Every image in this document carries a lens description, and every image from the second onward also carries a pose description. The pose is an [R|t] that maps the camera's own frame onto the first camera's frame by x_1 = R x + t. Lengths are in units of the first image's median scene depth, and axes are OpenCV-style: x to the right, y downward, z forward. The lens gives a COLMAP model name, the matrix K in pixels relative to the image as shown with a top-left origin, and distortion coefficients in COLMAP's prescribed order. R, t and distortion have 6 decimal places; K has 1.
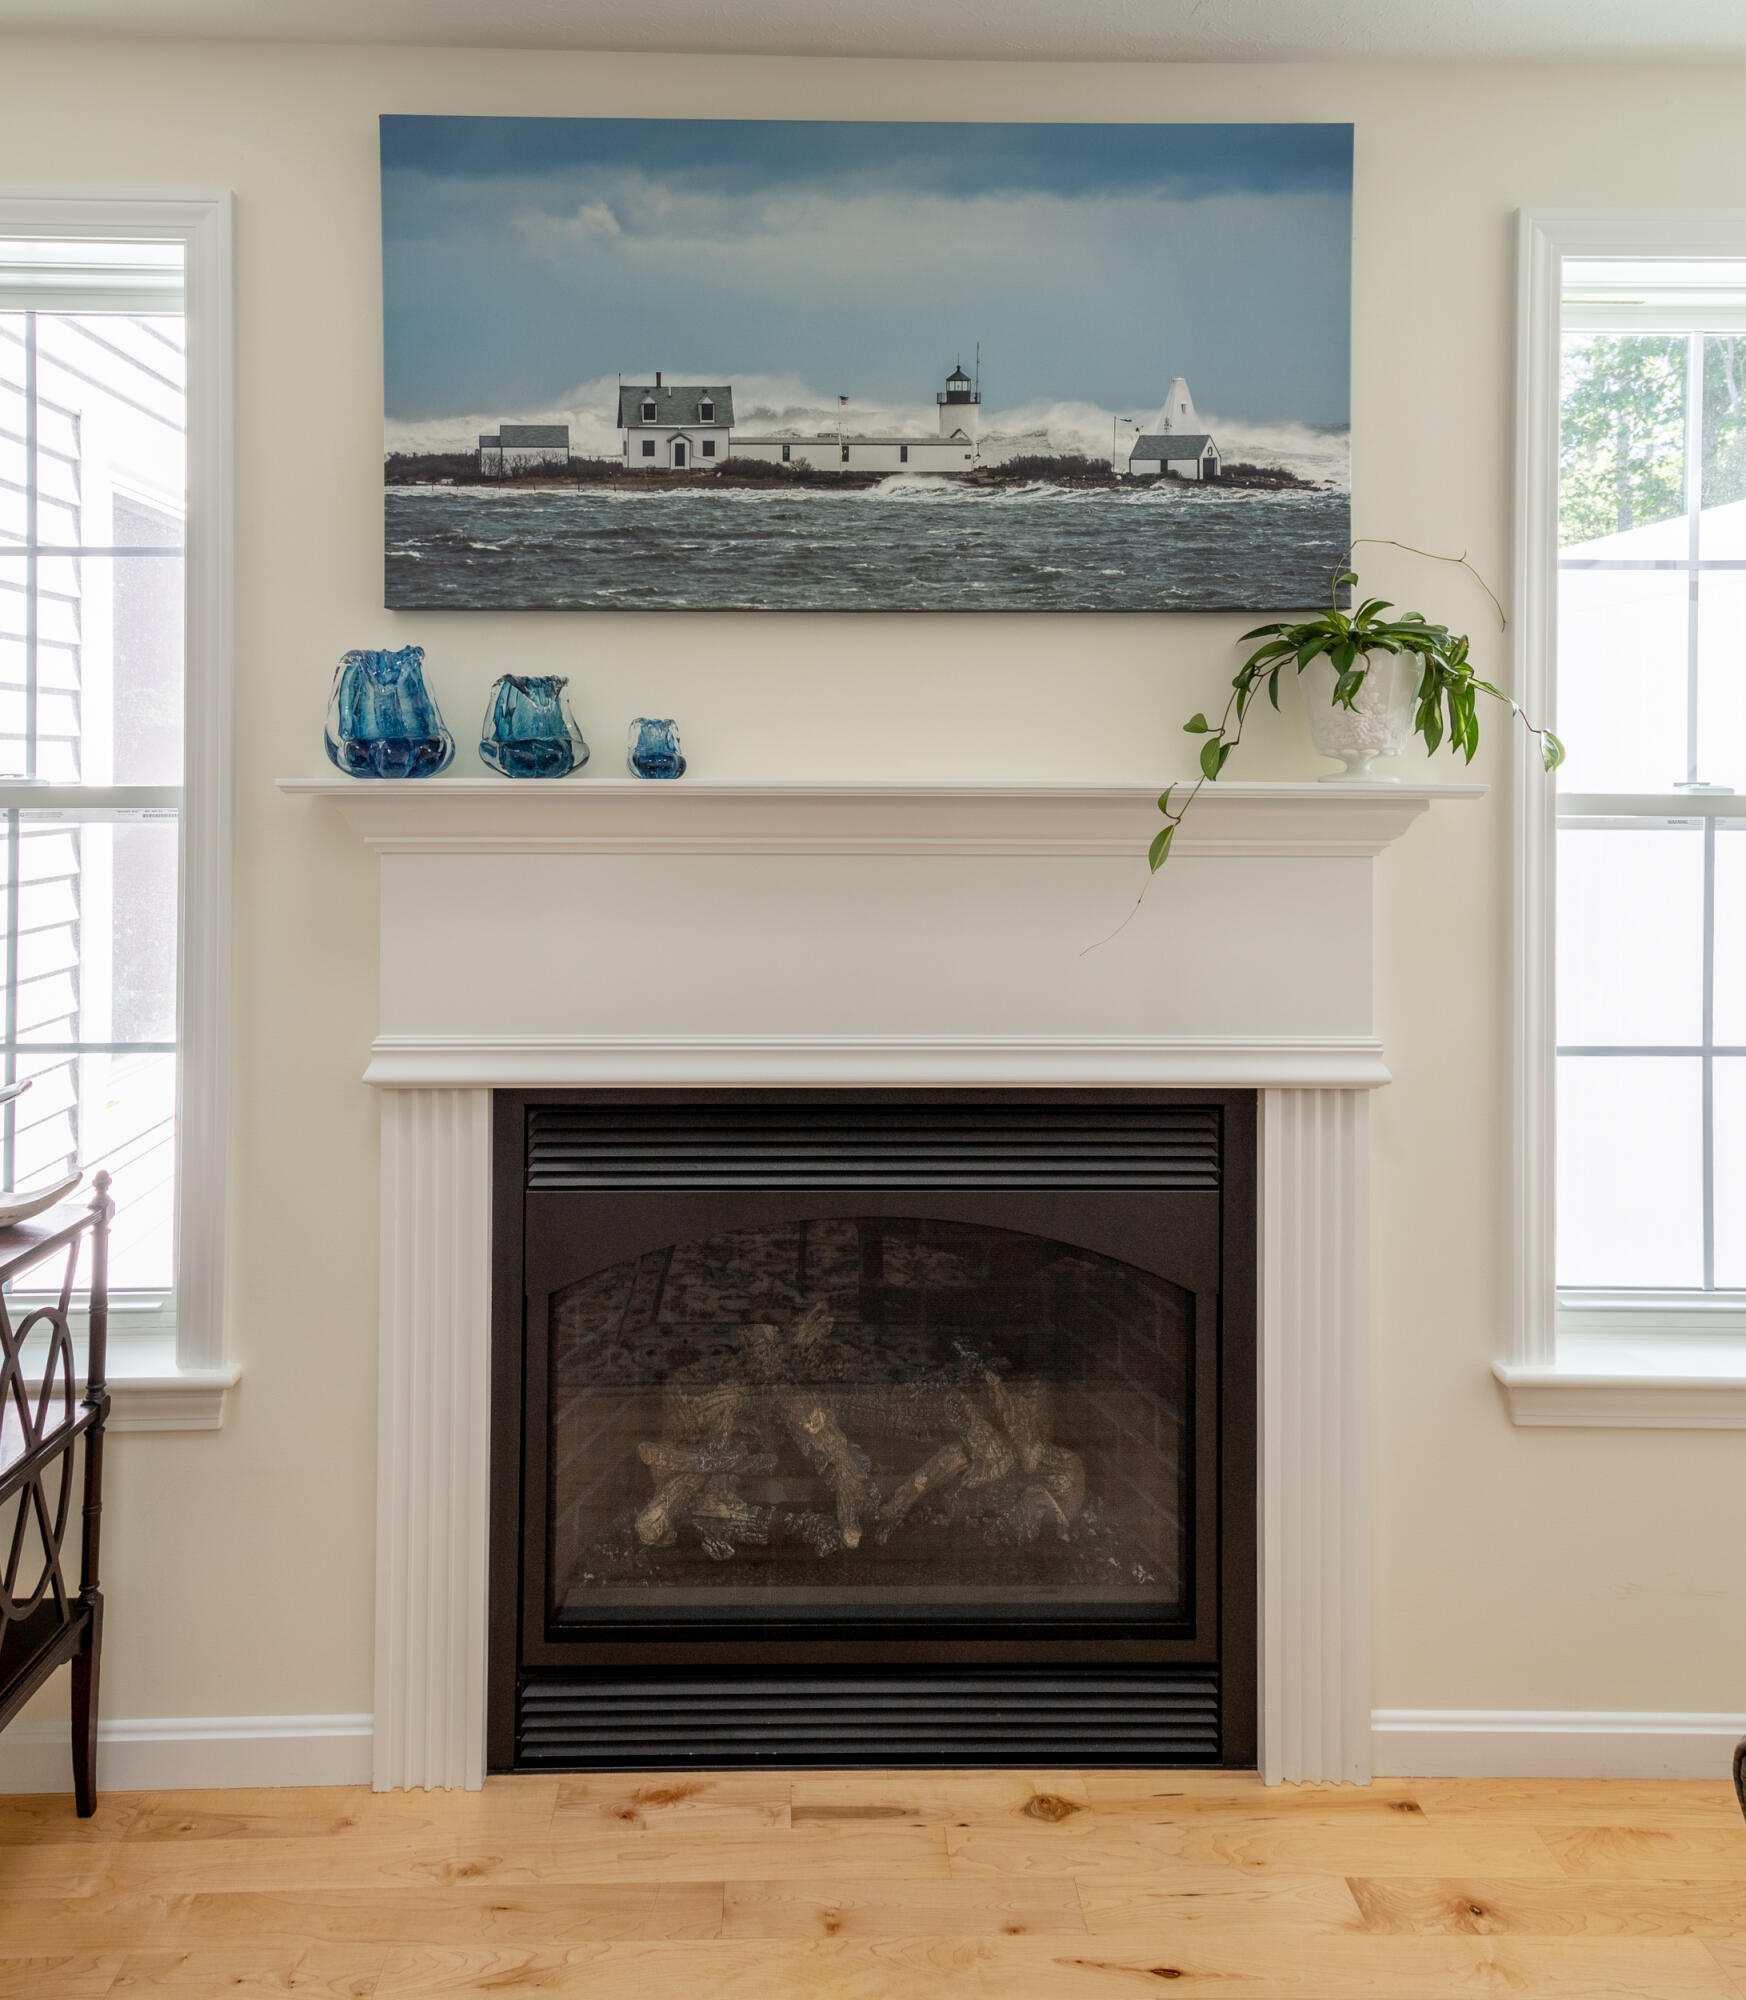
lens RADIAL K [[1503.0, 0, 813.0], [0, 1503.0, 782.2], [0, 0, 1]] dist [0.008760, 0.010029]
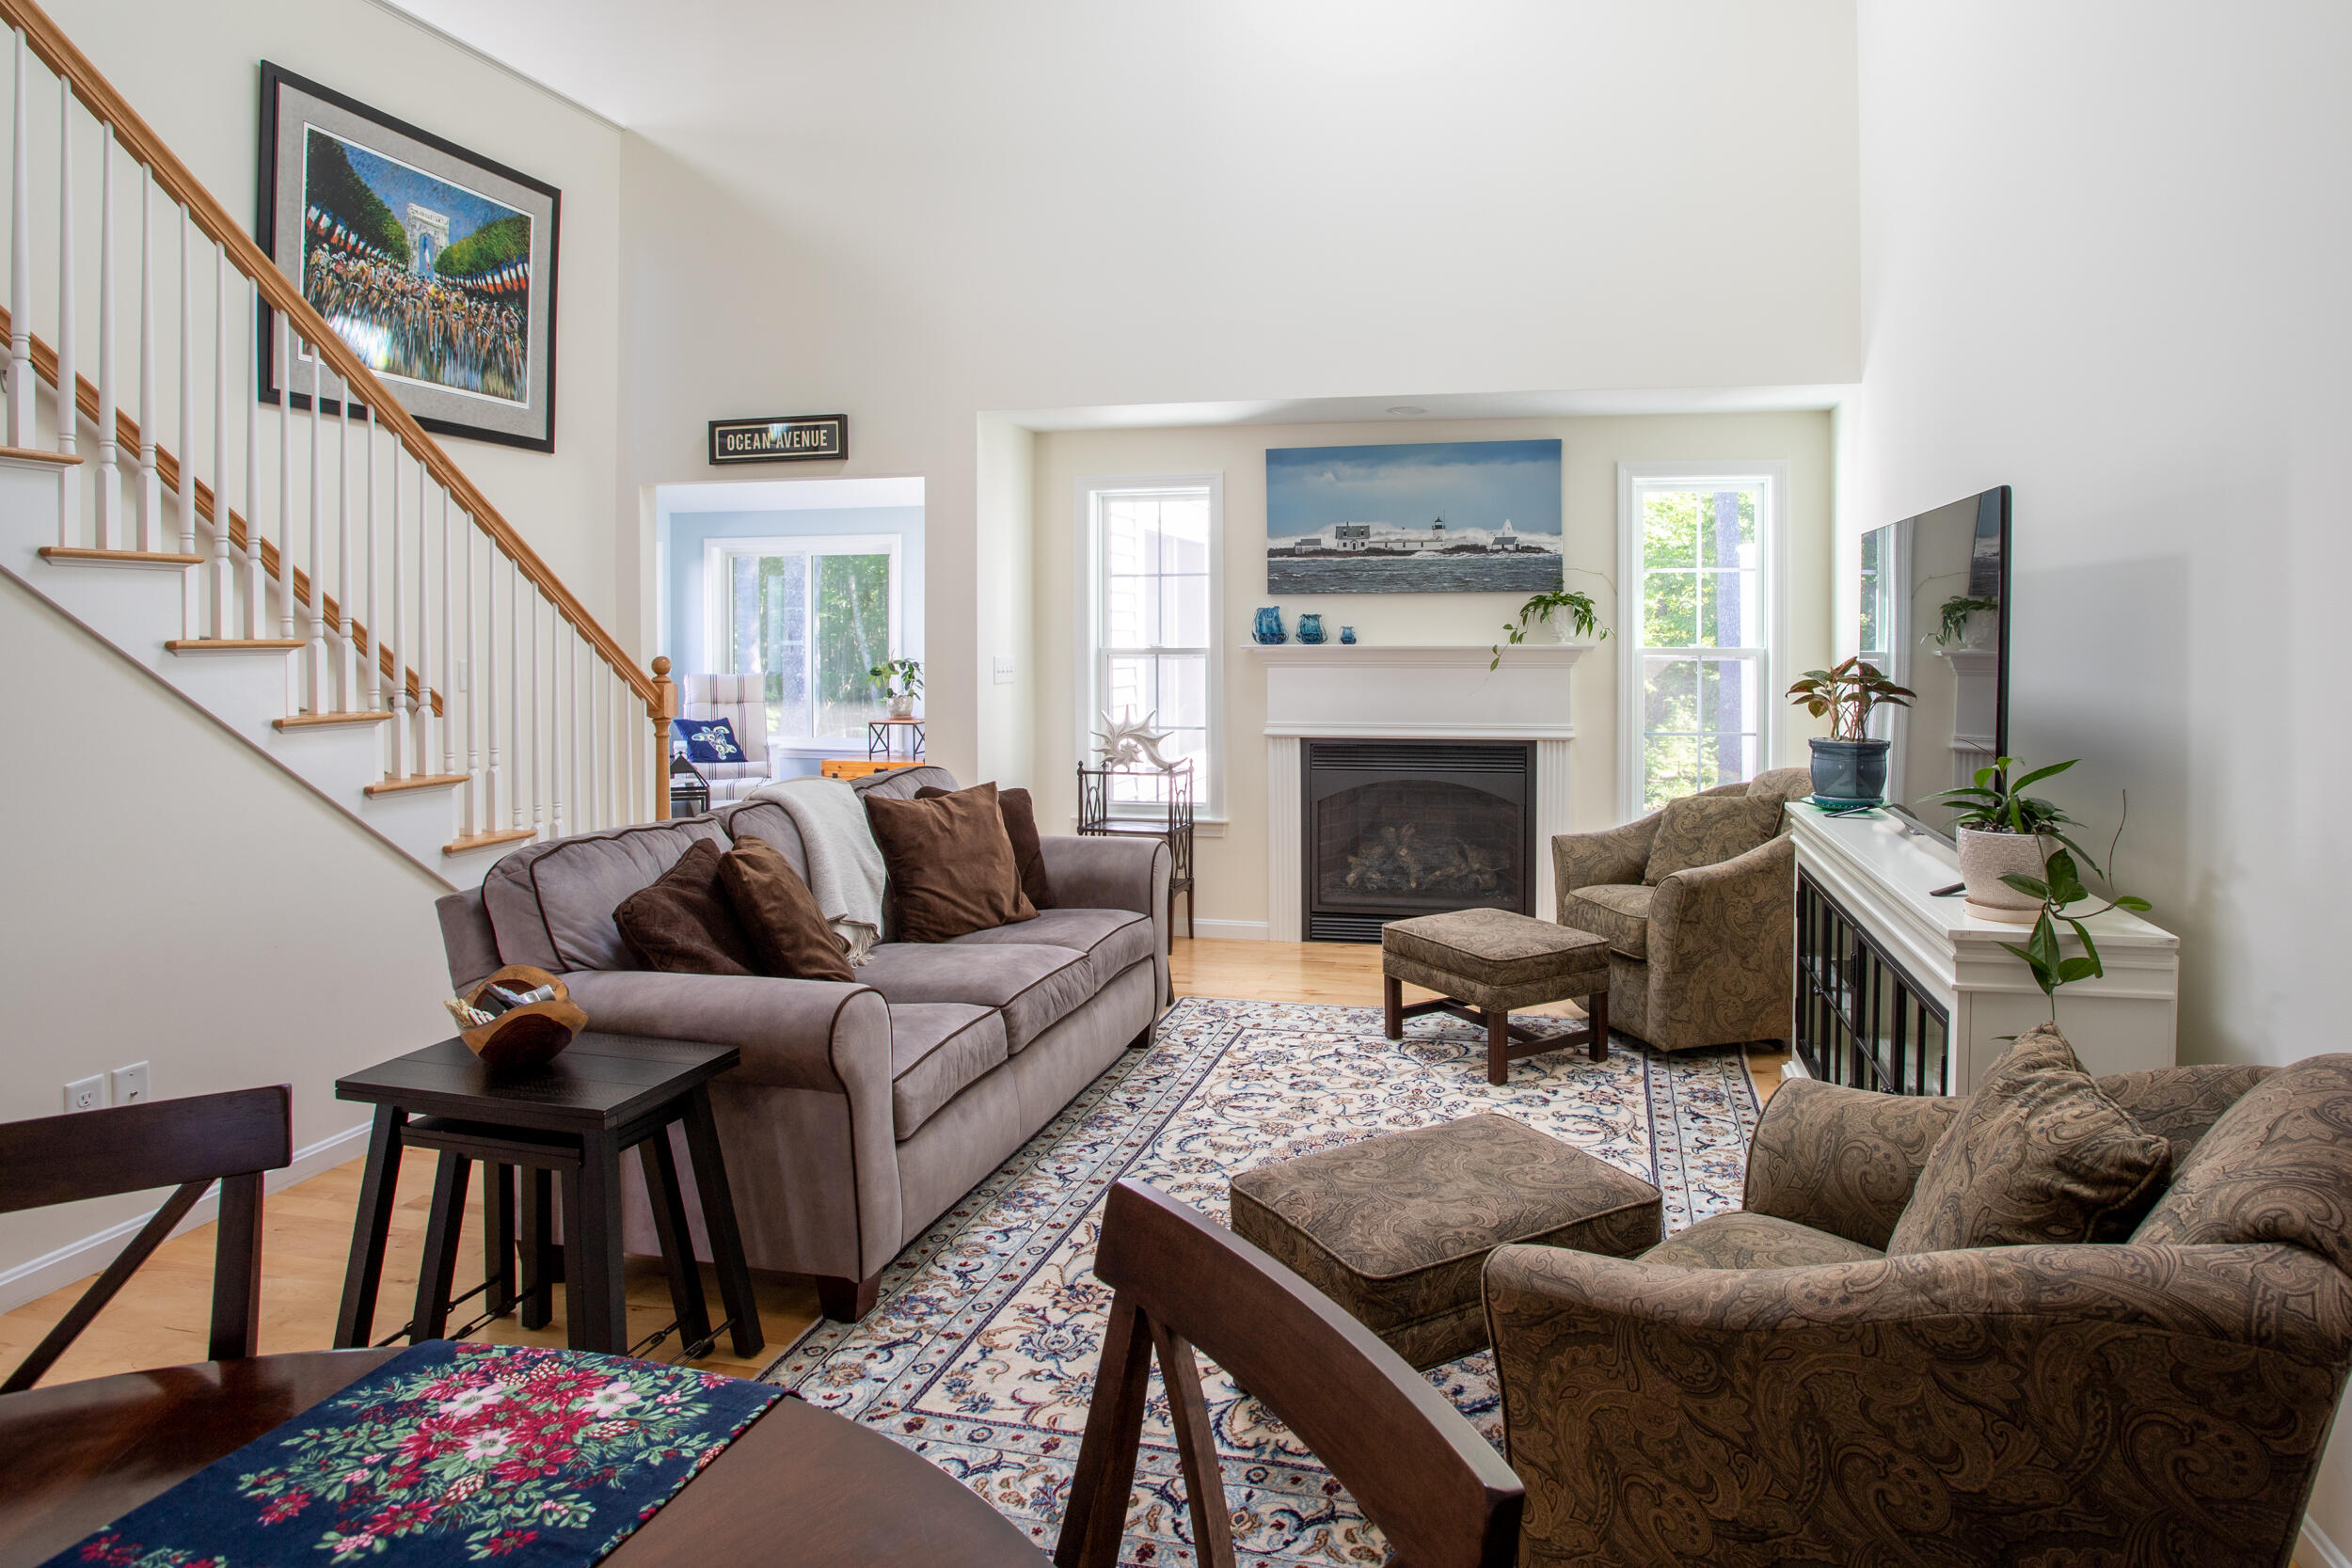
lens RADIAL K [[1350.0, 0, 1249.0], [0, 1350.0, 673.4], [0, 0, 1]] dist [-0.003846, 0.007443]
pose [[0.969182, -0.001682, -0.246341, 0.418587], [0.008851, 0.999569, 0.027997, -0.023878], [0.246188, -0.029314, 0.968779, -1.945687]]
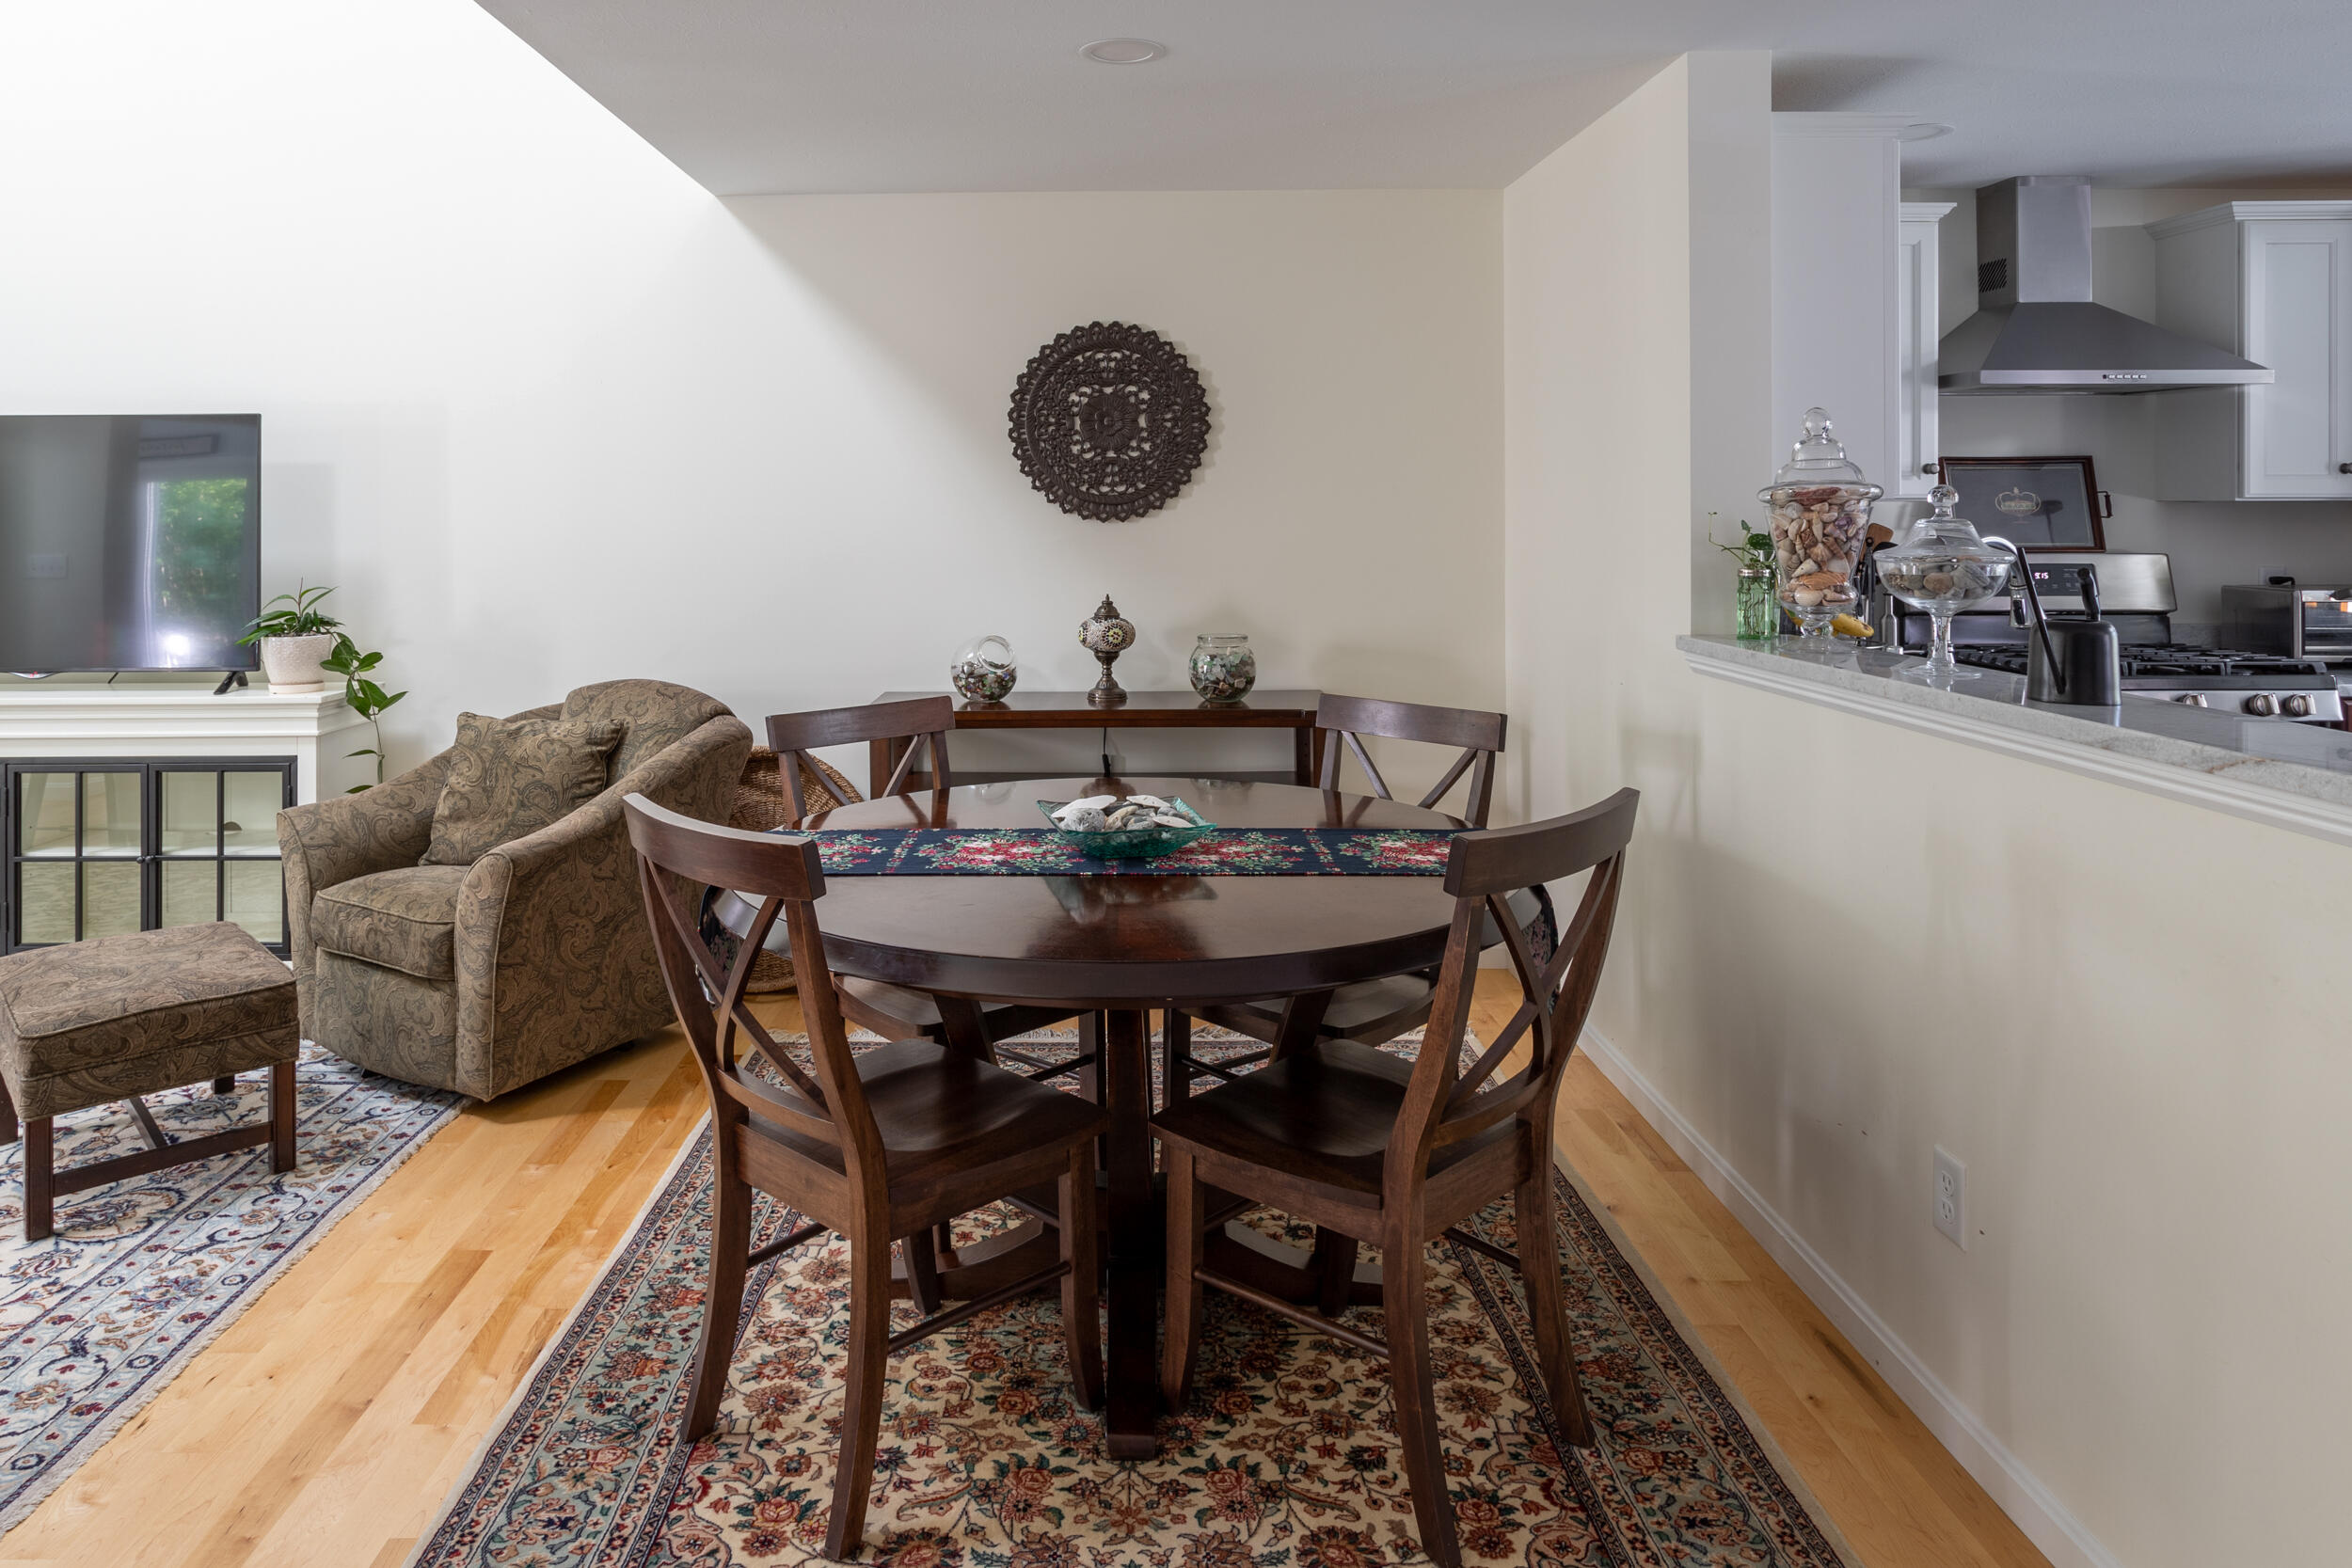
lens RADIAL K [[1521.3, 0, 1109.8], [0, 1521.3, 504.8], [0, 0, 1]] dist [-0.004501, 0.008094]
pose [[0.025801, -0.005732, 0.999651, -1.275393], [0.005911, 0.999967, 0.005581, -0.035811], [-0.999650, 0.005764, 0.025834, -1.831275]]
